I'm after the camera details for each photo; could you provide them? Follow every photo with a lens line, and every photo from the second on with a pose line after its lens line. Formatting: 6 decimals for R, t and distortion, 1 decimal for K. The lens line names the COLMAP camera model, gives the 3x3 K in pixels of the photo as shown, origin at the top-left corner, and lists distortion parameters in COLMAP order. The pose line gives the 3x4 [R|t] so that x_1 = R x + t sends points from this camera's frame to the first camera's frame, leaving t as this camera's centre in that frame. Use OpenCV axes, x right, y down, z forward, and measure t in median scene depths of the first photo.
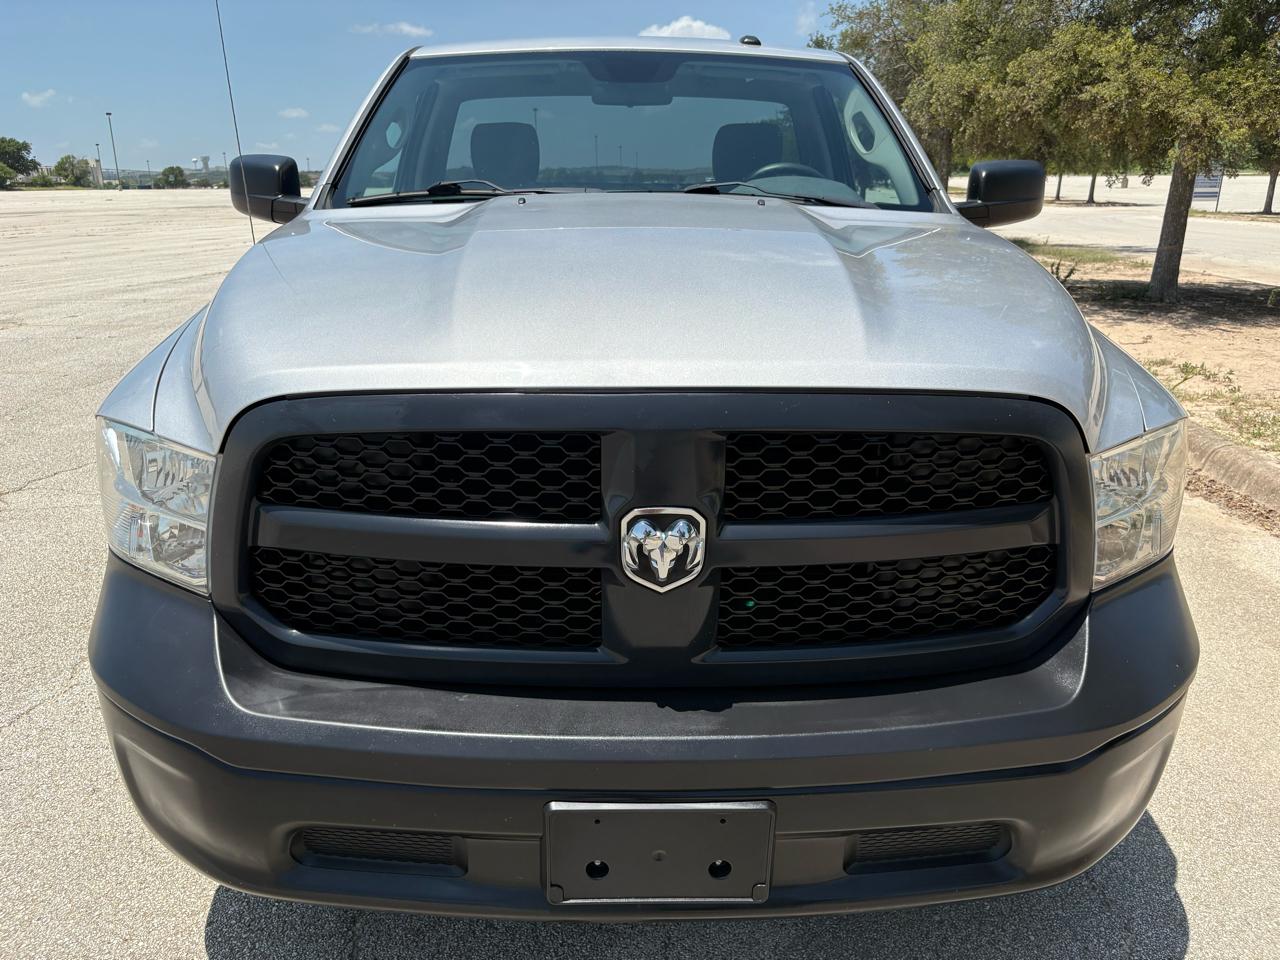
lens RADIAL K [[963.8, 0, 645.6], [0, 963.8, 478.2], [0, 0, 1]] dist [0.023309, -0.009240]
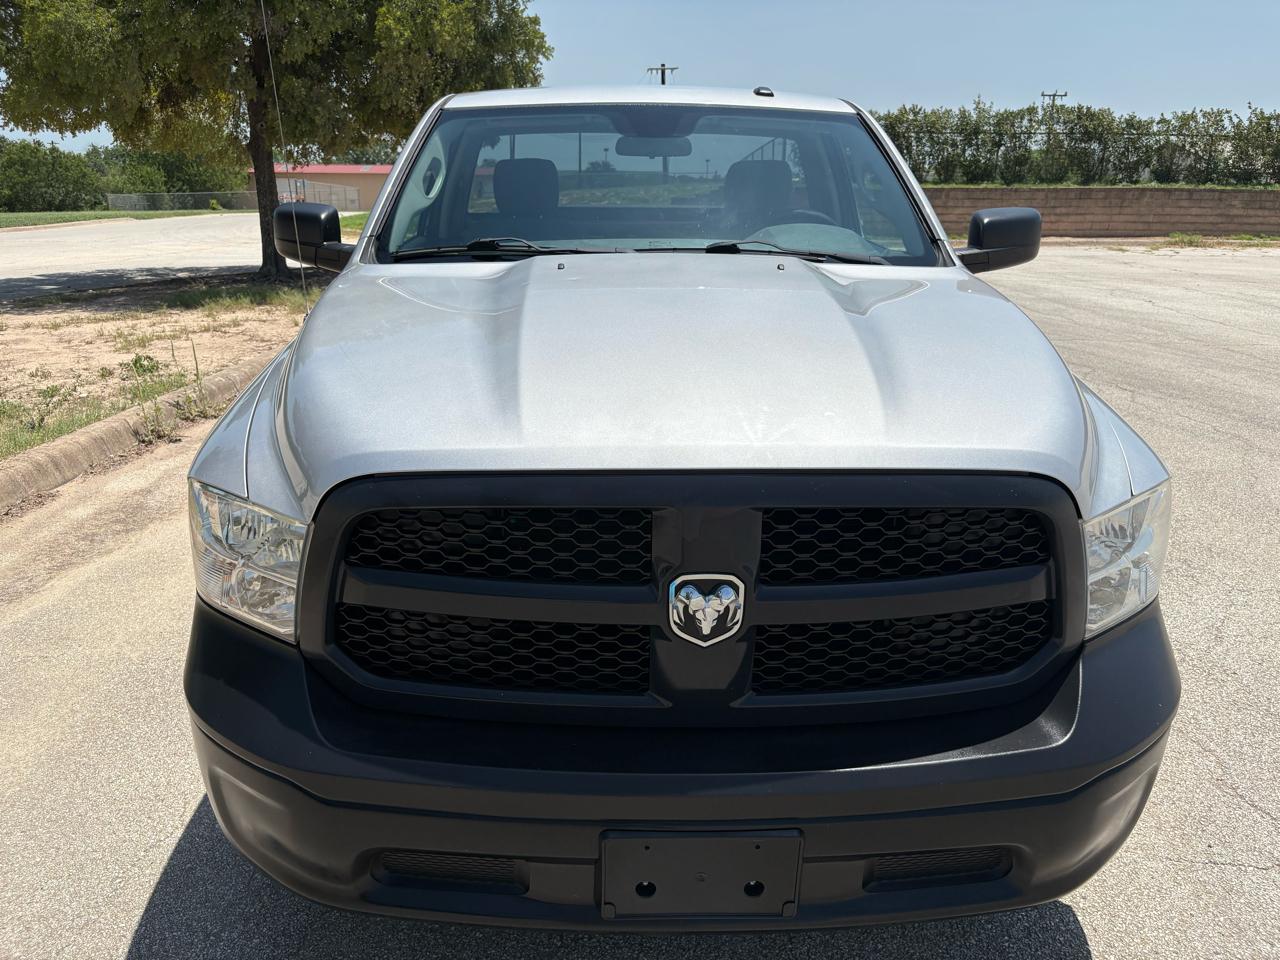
lens RADIAL K [[963.8, 0, 645.6], [0, 963.8, 478.2], [0, 0, 1]] dist [0.023309, -0.009240]
pose [[0.999997, 0.000202, 0.002549, -0.052569], [-0.000215, 0.999988, 0.004885, -0.080173], [-0.002548, -0.004886, 0.999985, -0.125298]]
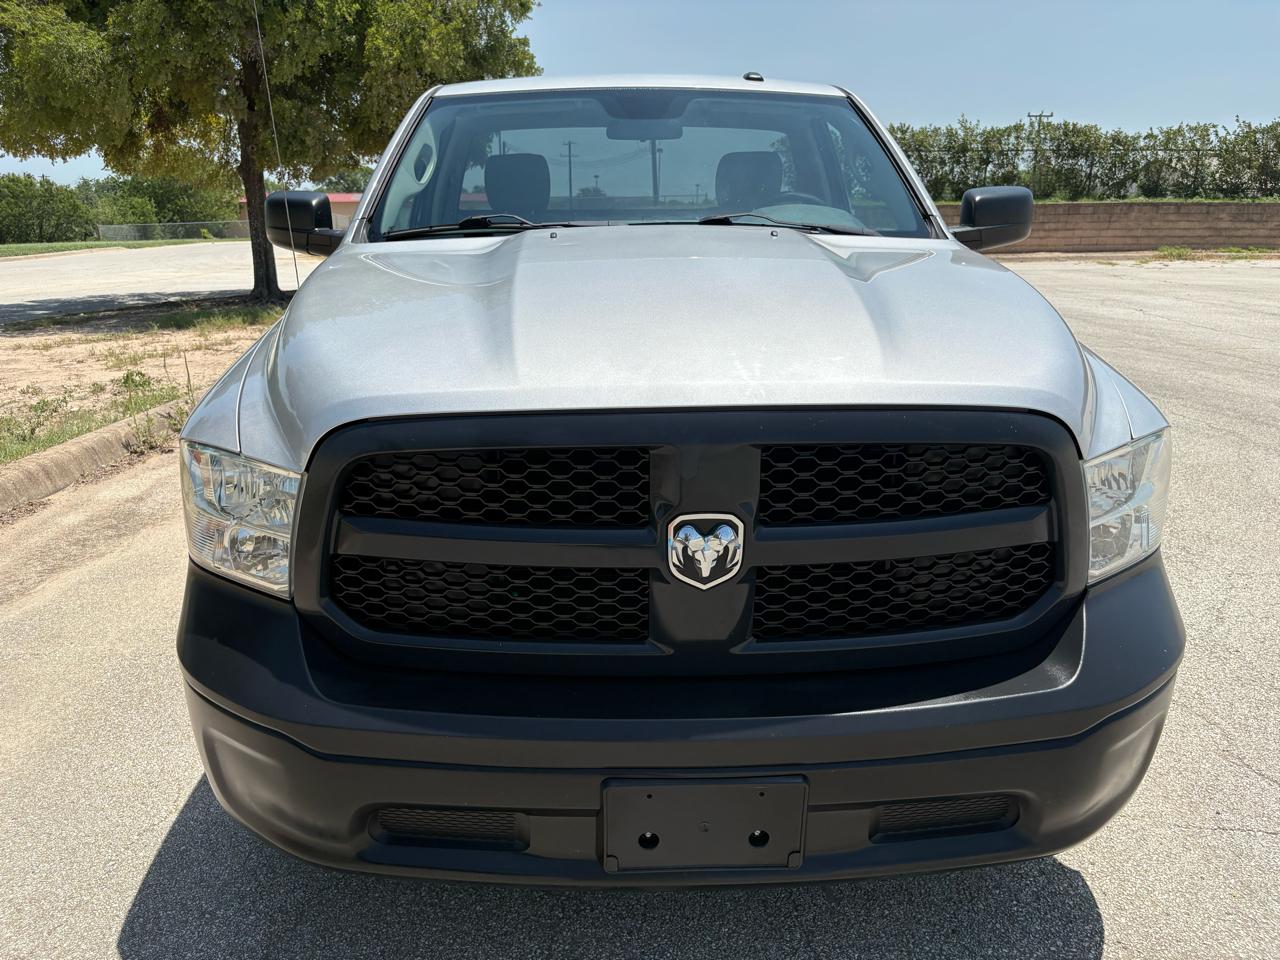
lens RADIAL K [[966.0, 0, 643.1], [0, 966.0, 478.6], [0, 0, 1]] dist [0.024528, -0.010248]
pose [[0.999874, -0.014684, 0.005958, -0.056063], [0.014775, 0.999772, -0.015421, 0.005833], [-0.005731, 0.015508, 0.999863, -0.117385]]
